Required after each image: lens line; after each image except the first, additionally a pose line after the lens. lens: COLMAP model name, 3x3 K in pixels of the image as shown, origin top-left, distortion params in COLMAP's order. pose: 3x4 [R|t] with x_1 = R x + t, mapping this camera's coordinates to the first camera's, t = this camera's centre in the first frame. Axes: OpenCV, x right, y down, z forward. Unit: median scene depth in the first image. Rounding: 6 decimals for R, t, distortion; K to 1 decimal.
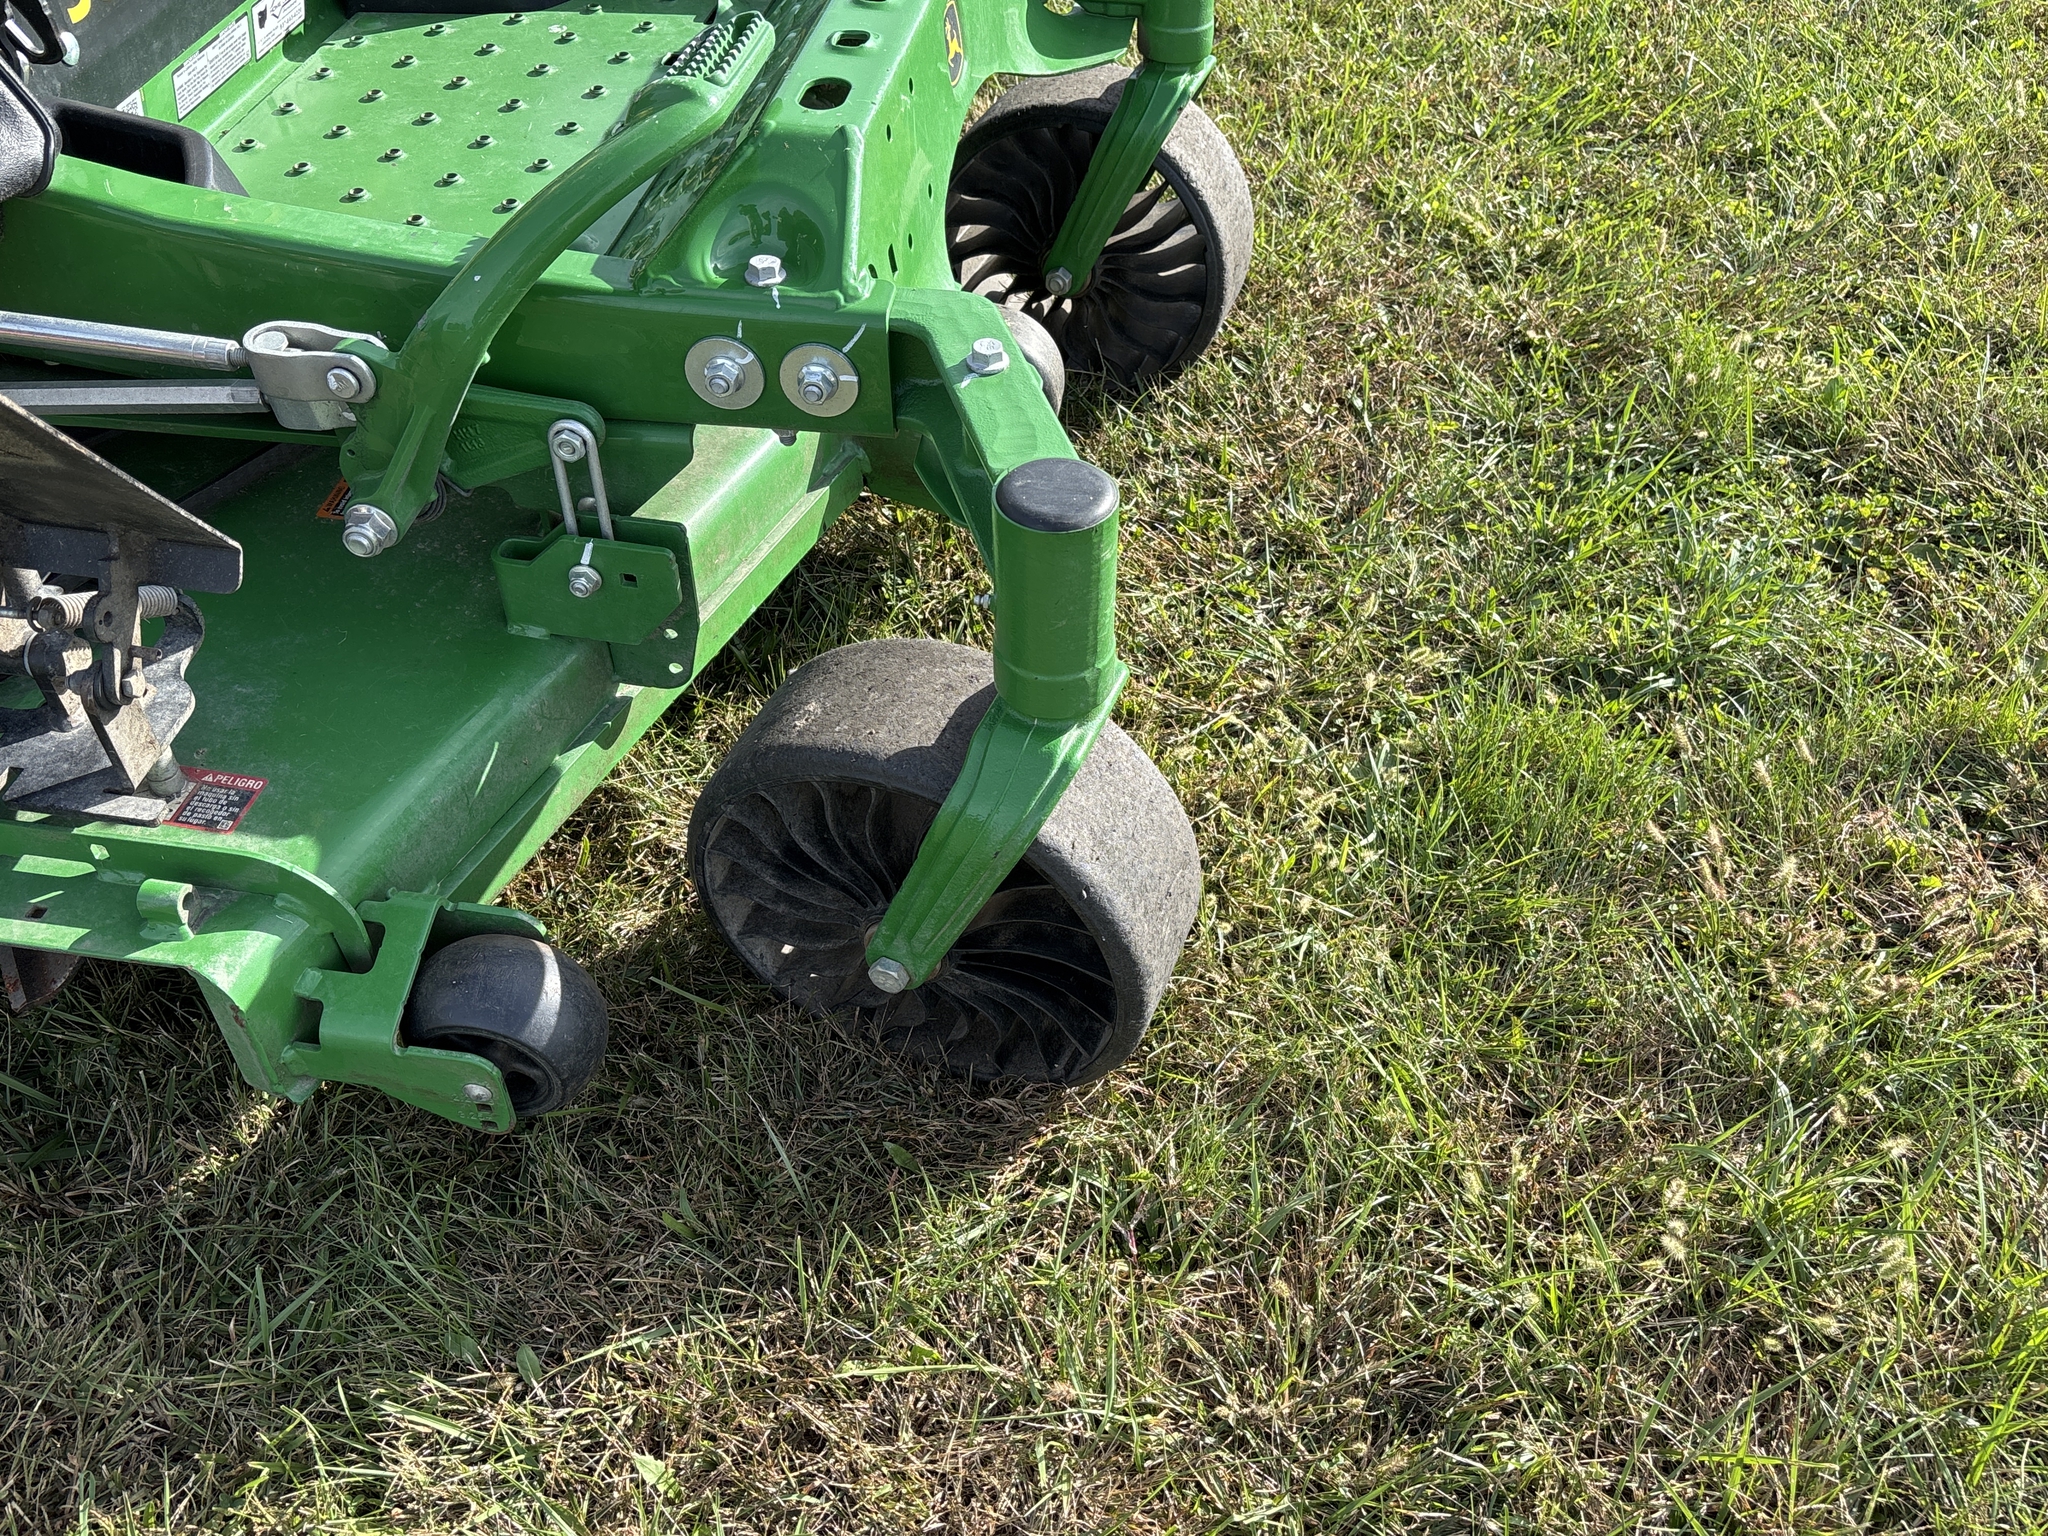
lens RADIAL K [[1735.9, 0, 1028.5], [0, 1735.9, 786.2], [0, 0, 1]] dist [0.007829, 0.021341]
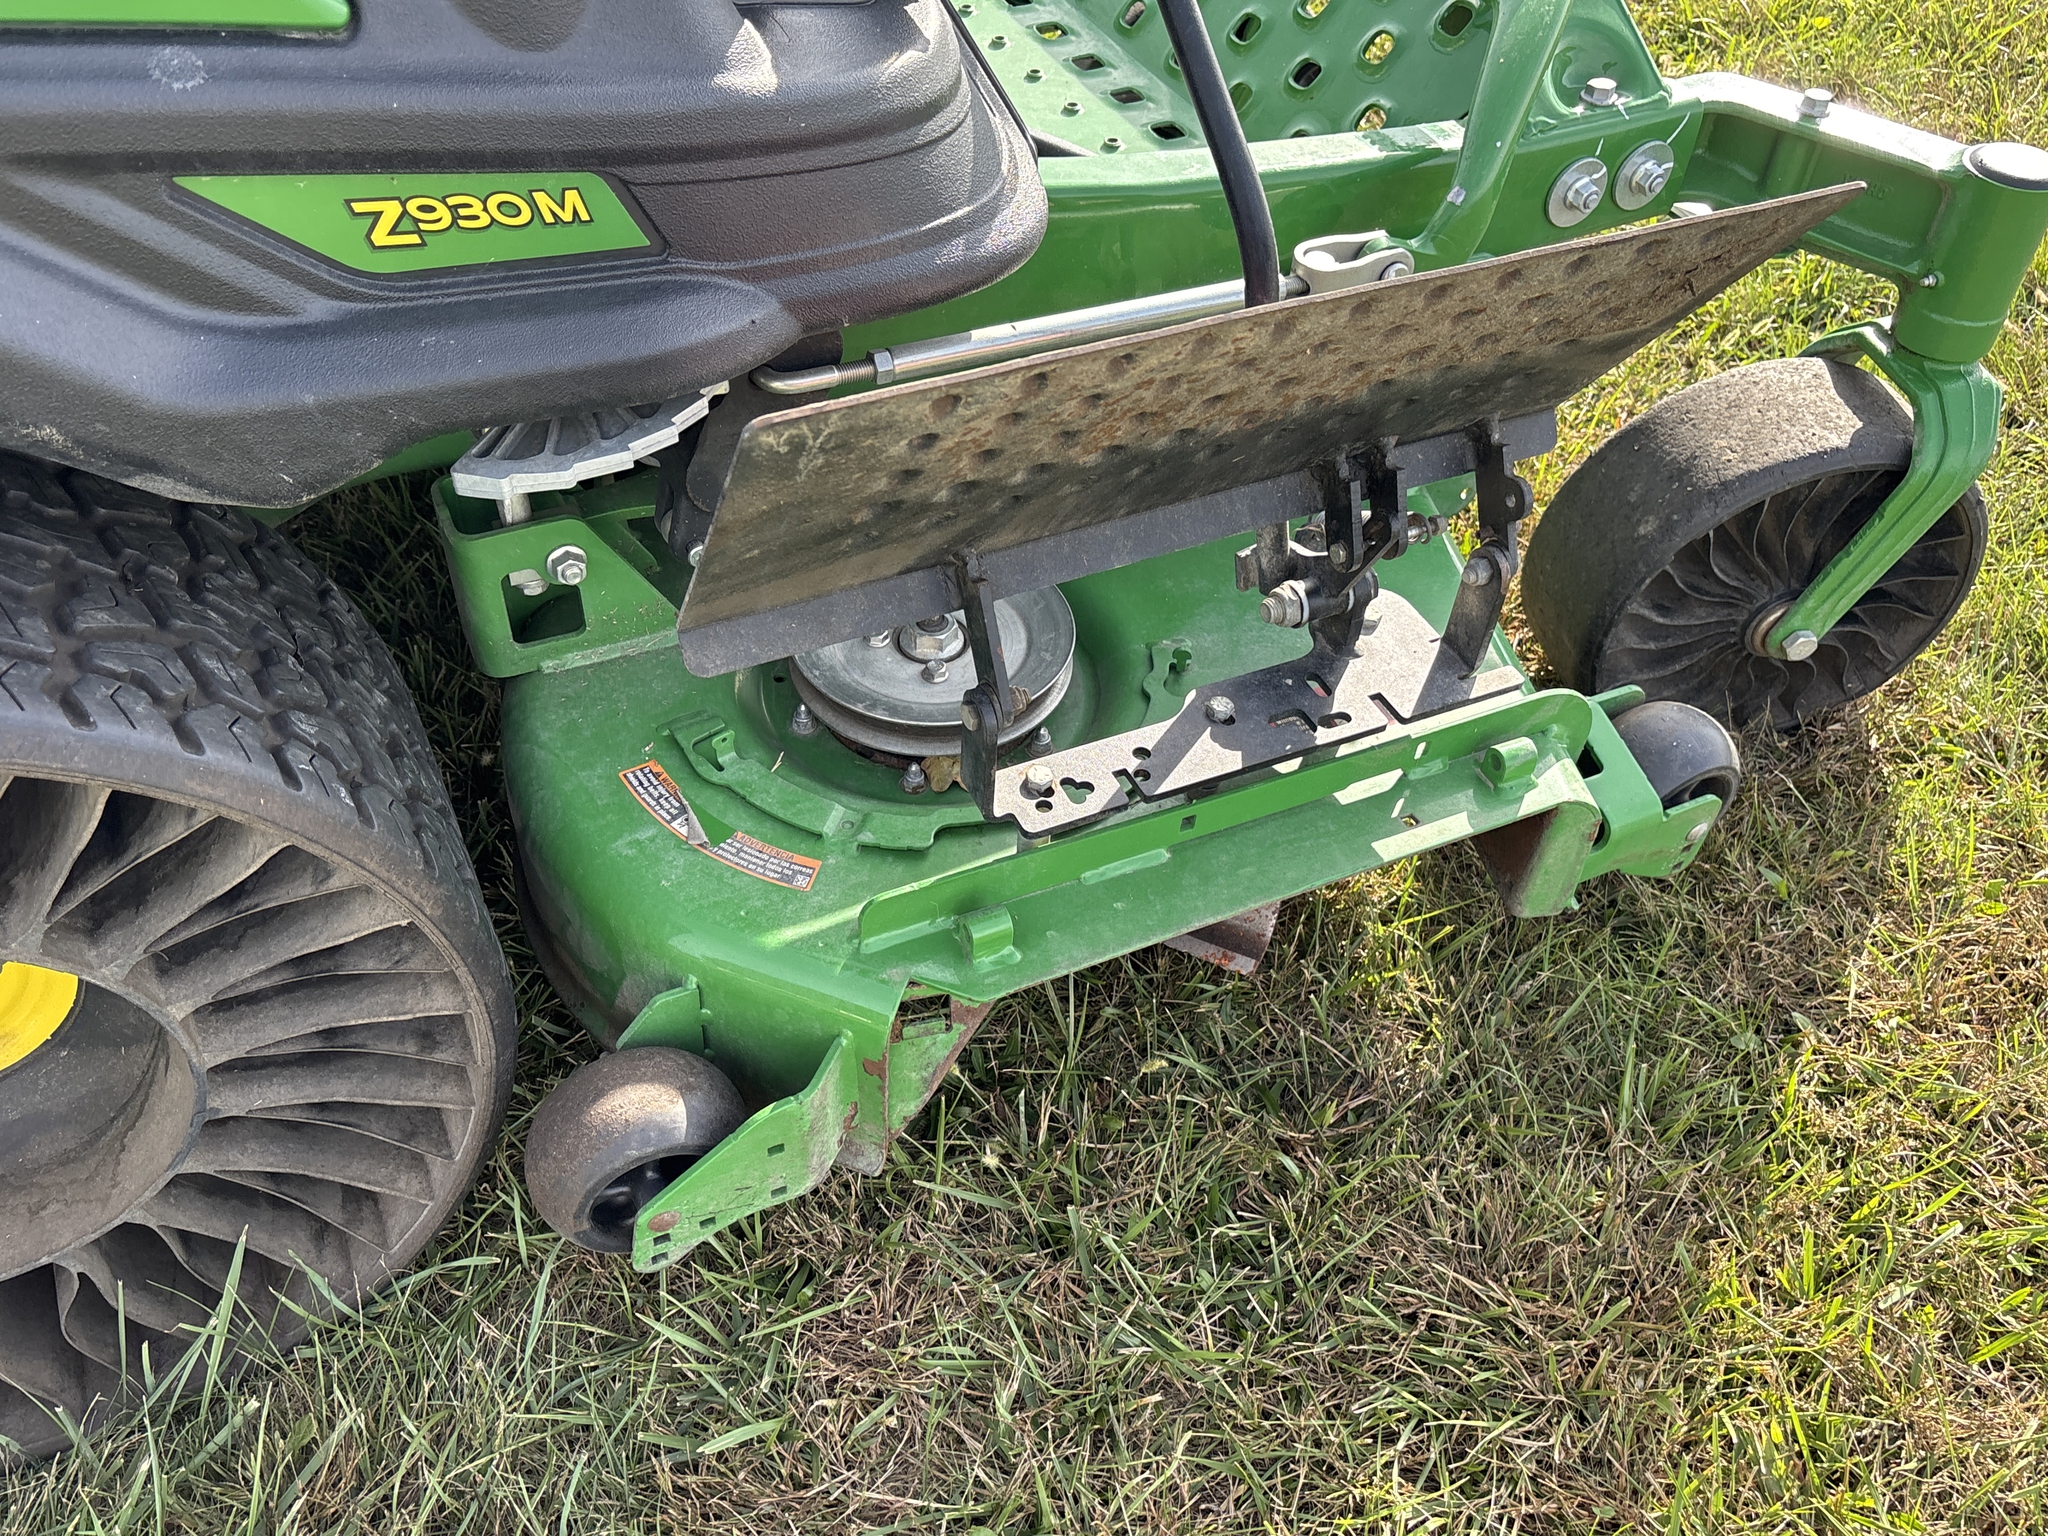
lens RADIAL K [[1716.8, 0, 1037.4], [0, 1716.8, 761.2], [0, 0, 1]] dist [0.033388, 0.004942]
pose [[0.854131, -0.370890, 0.364554, -1.048592], [0.363991, 0.927014, 0.090315, -0.126772], [-0.371444, 0.055554, 0.926792, 0.108217]]
